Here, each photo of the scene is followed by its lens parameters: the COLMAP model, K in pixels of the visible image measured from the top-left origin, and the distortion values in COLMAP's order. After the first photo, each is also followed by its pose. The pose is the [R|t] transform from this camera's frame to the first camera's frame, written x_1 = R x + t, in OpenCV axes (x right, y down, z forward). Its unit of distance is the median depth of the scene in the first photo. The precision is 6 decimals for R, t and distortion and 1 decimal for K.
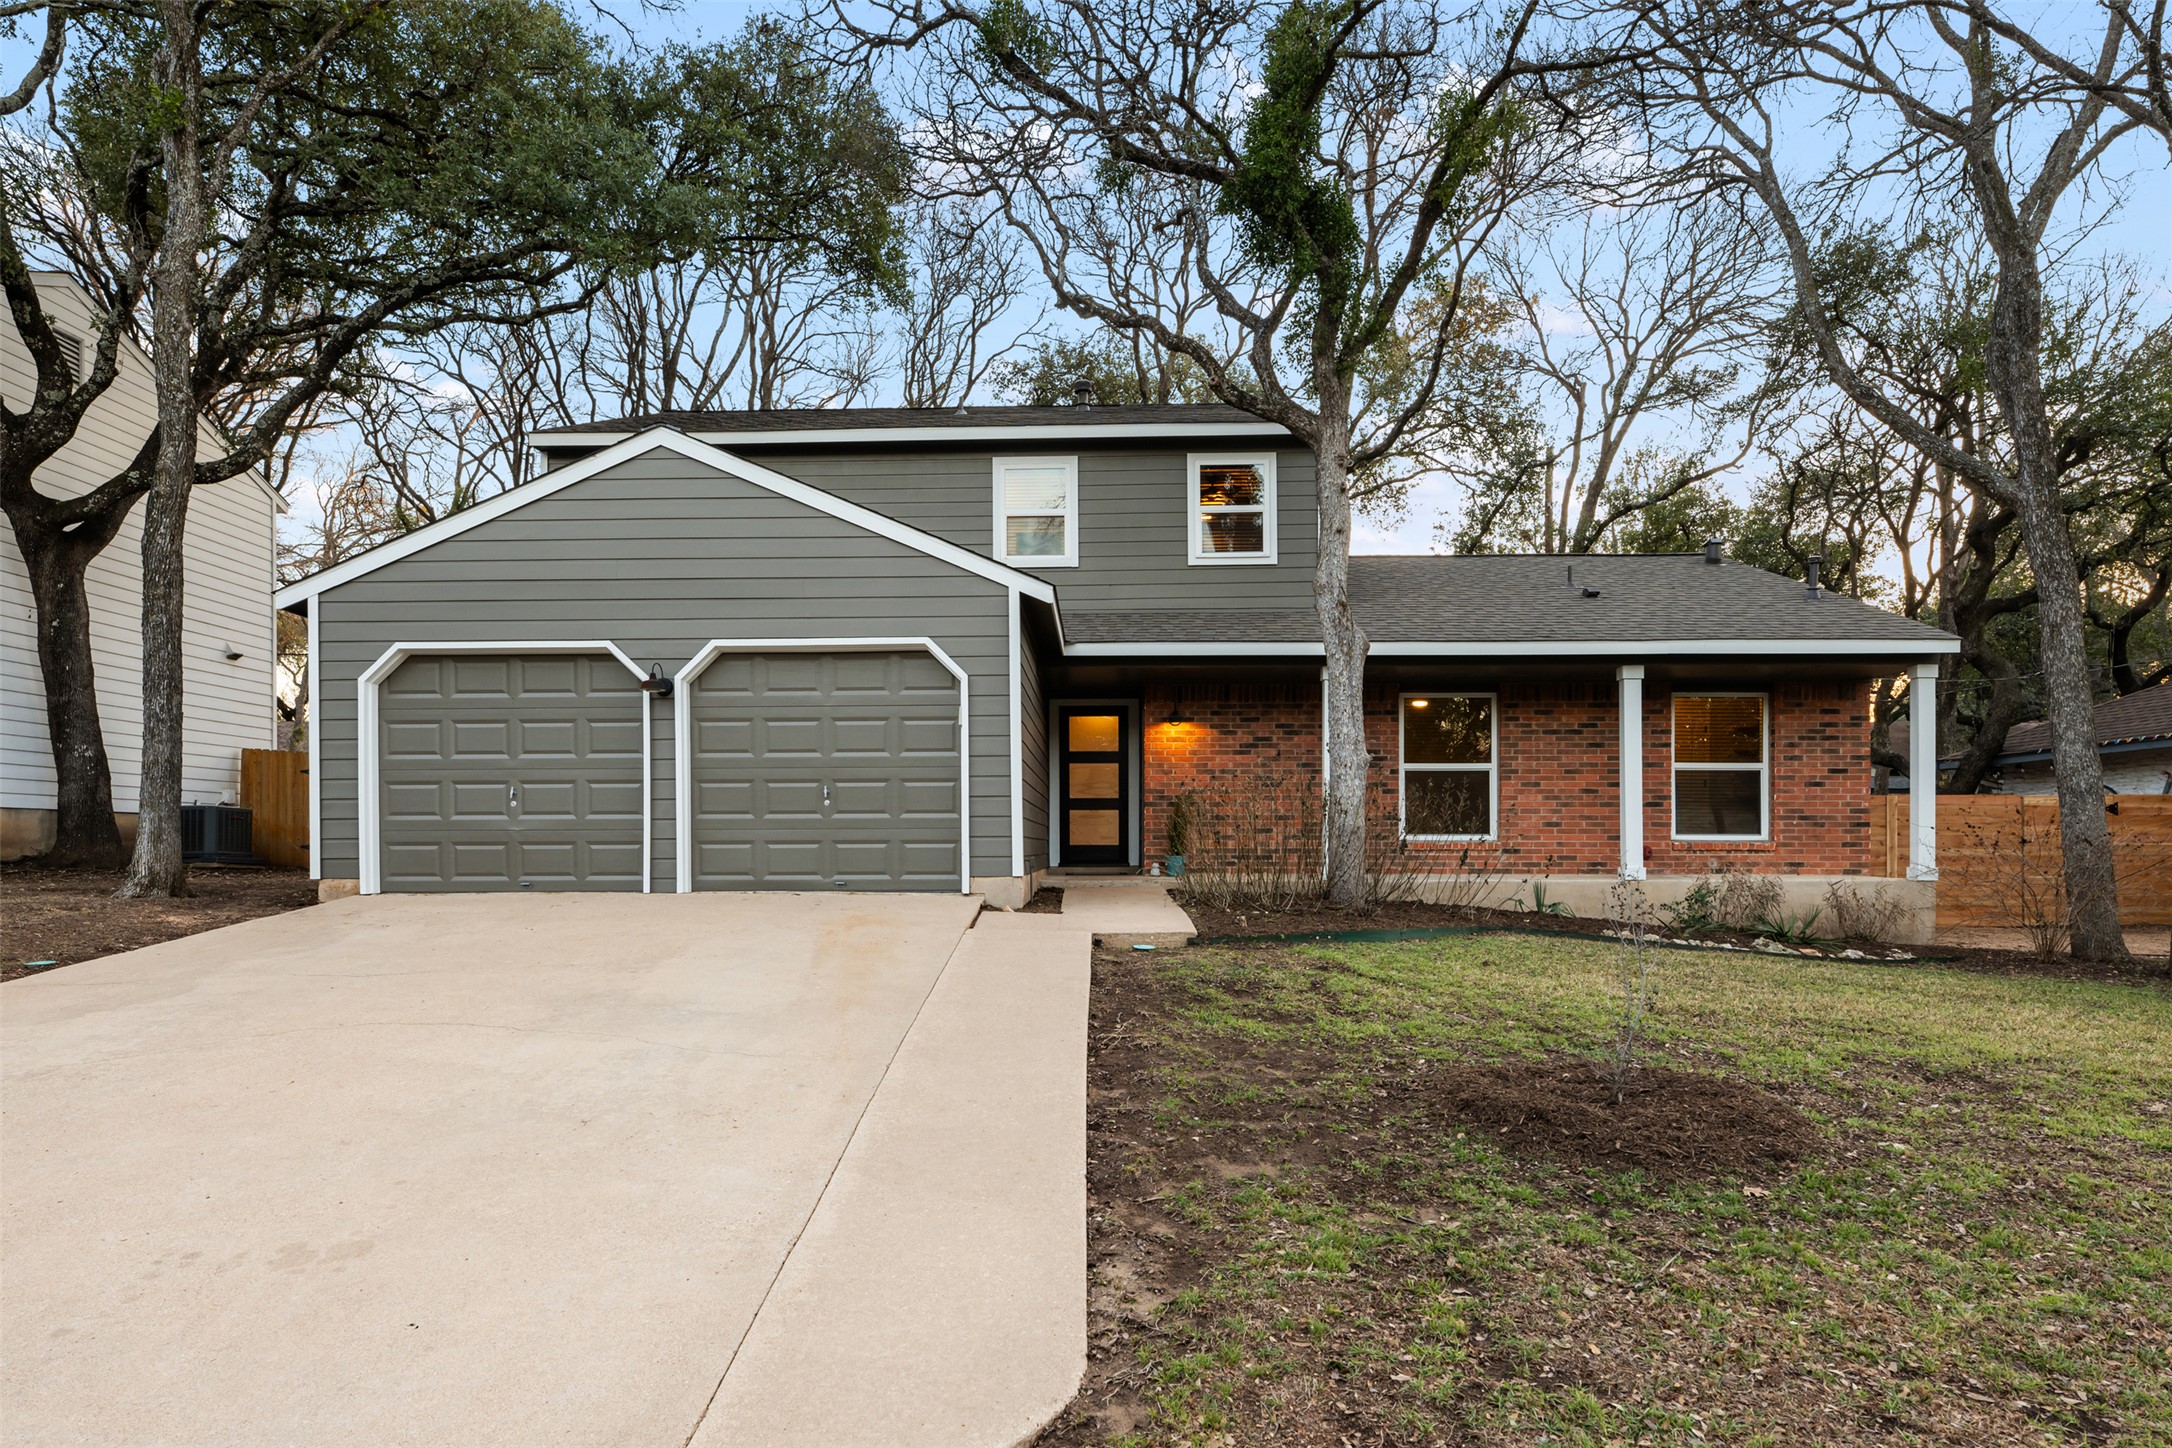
lens RADIAL K [[886.5, 0, 1085.8], [0, 886.5, 858.8], [0, 0, 1]] dist [-0.026624, 0.000009]
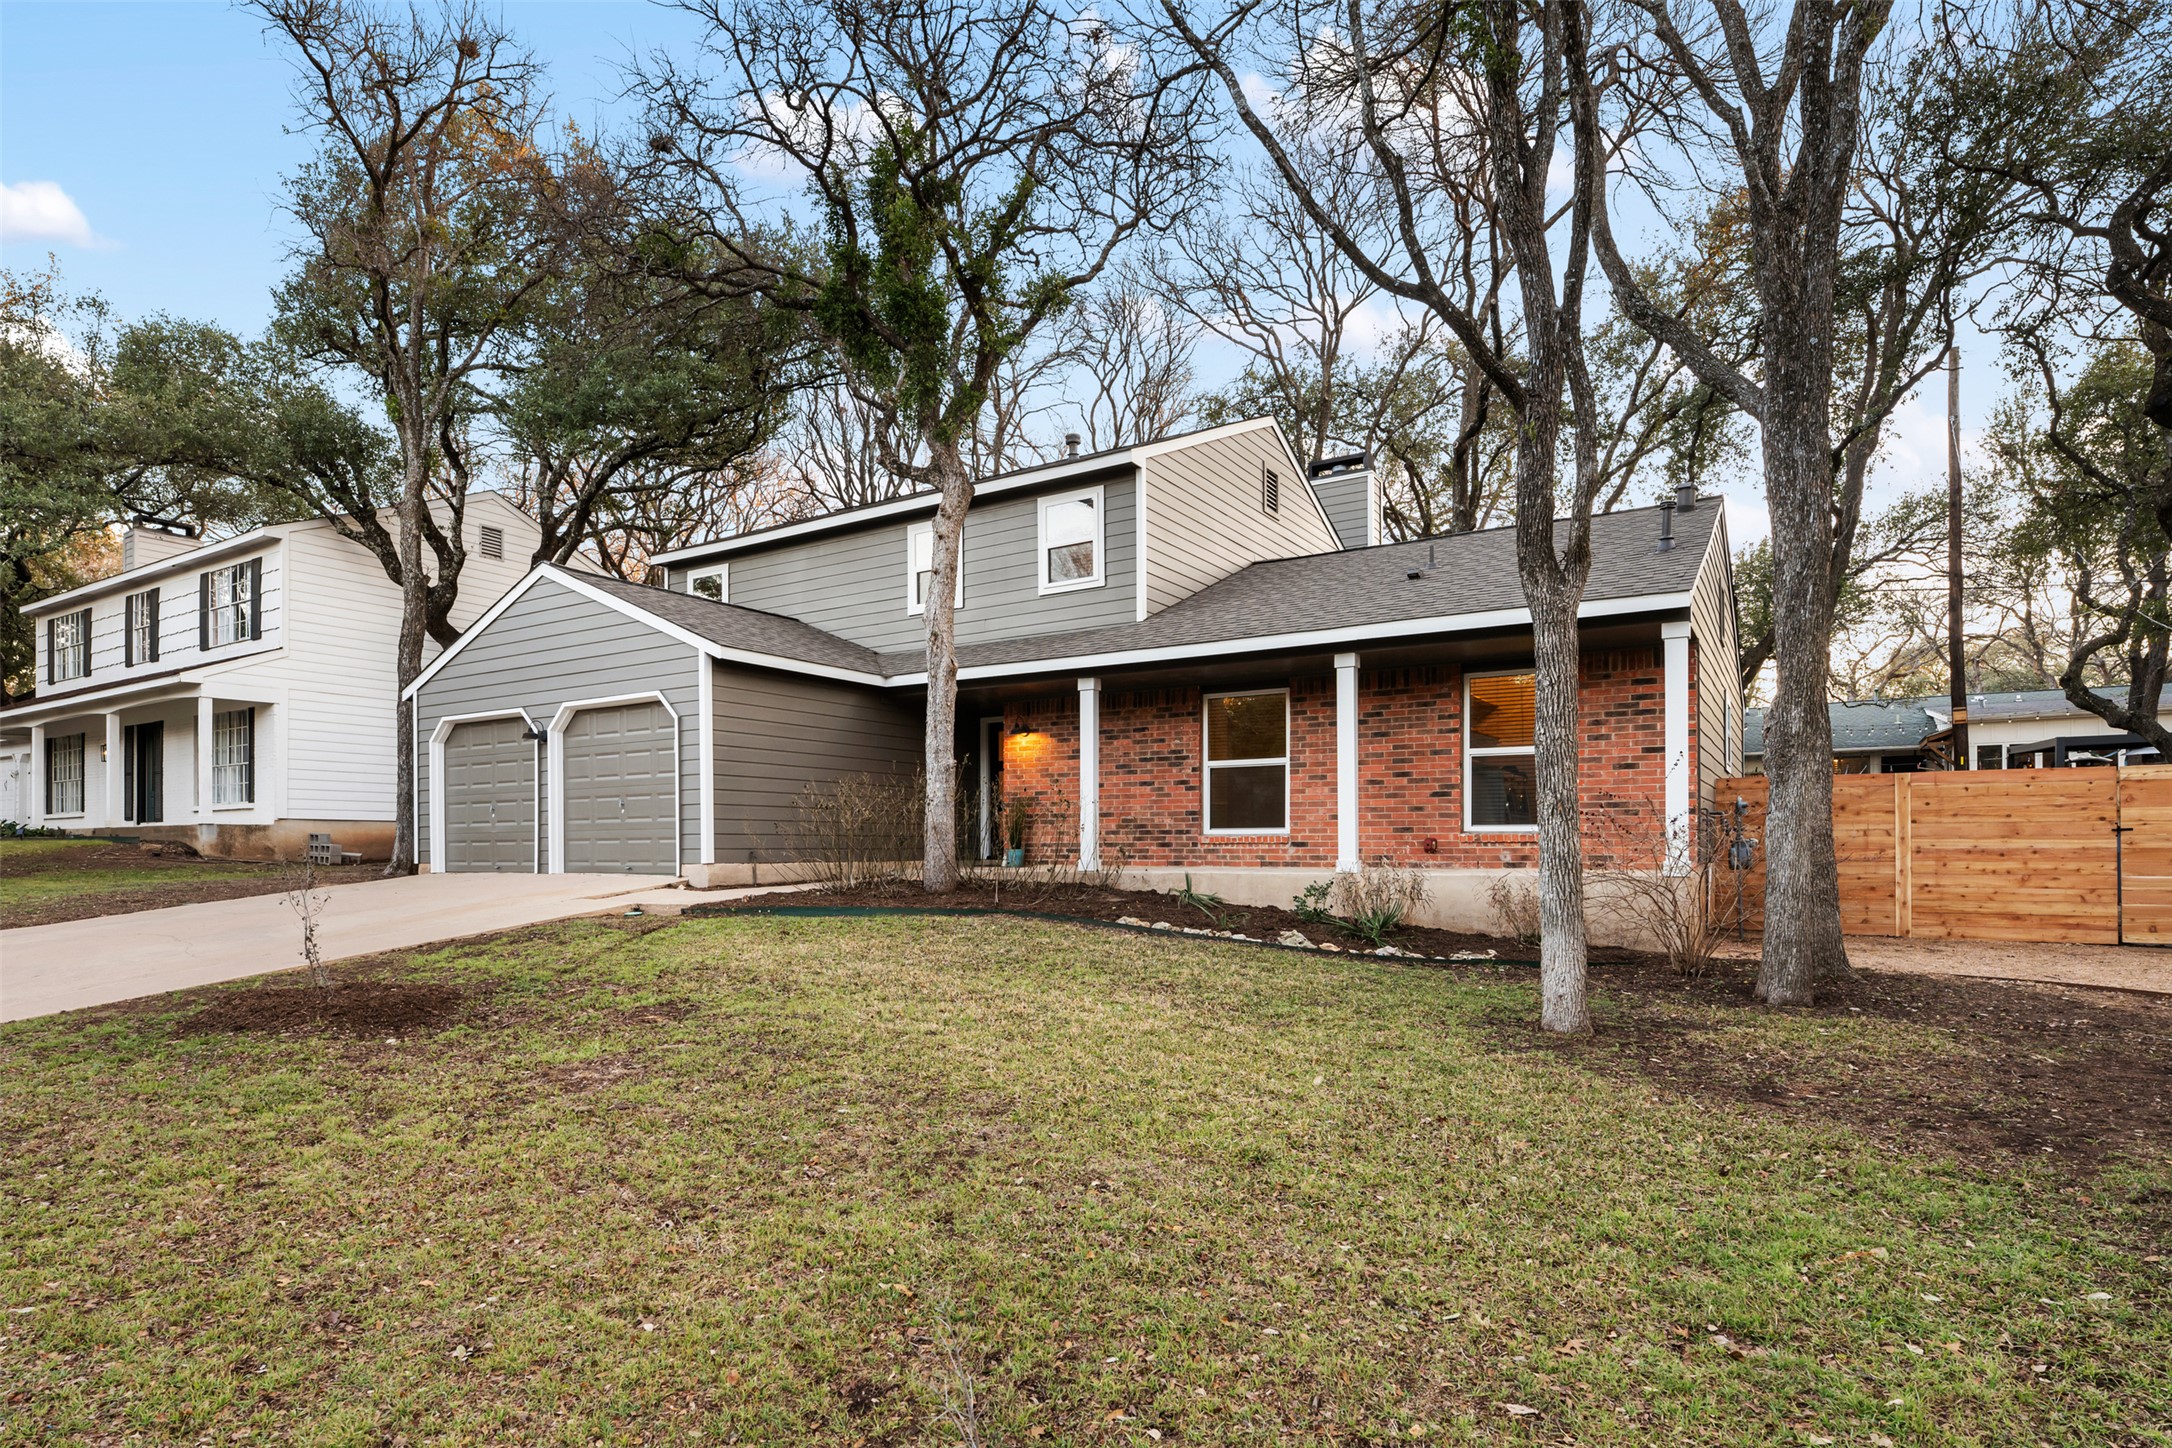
lens RADIAL K [[871.2, 0, 1086.5], [0, 871.2, 841.7], [0, 0, 1]] dist [0.000824, -0.000028]
pose [[0.923458, -0.004076, -0.383678, 0.675953], [-0.000627, 0.999926, -0.012132, 0.000661], [0.383699, 0.011443, 0.923387, -0.012669]]
